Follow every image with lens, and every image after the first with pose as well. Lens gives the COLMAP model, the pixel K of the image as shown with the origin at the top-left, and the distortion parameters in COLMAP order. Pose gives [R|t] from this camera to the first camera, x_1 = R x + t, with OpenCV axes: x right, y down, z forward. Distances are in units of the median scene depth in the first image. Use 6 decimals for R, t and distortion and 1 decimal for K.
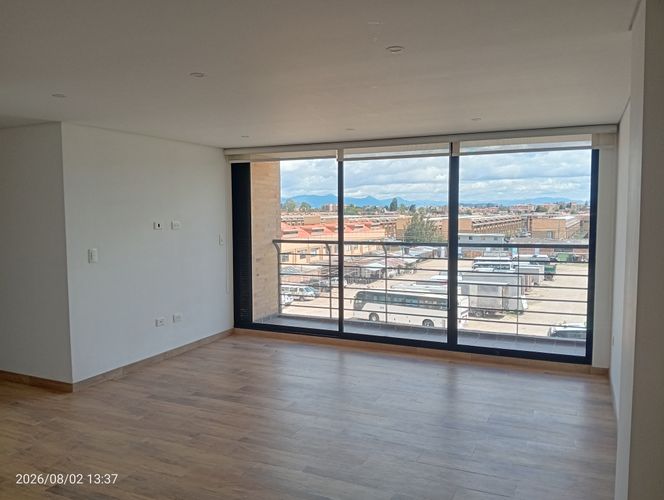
lens RADIAL K [[541.9, 0, 332.0], [0, 541.9, 250.0], [0, 0, 1]] dist [0.057238, -0.113313]
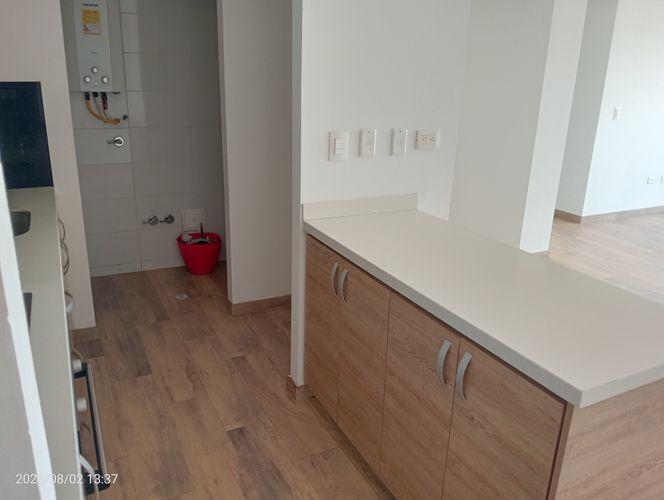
lens RADIAL K [[544.3, 0, 329.0], [0, 544.3, 250.5], [0, 0, 1]] dist [0.092909, -0.199254]
pose [[0.784054, 0.221111, -0.579973, -0.201548], [-0.077500, 0.961959, 0.261969, 0.037373], [0.615835, -0.160450, 0.771364, -0.390107]]
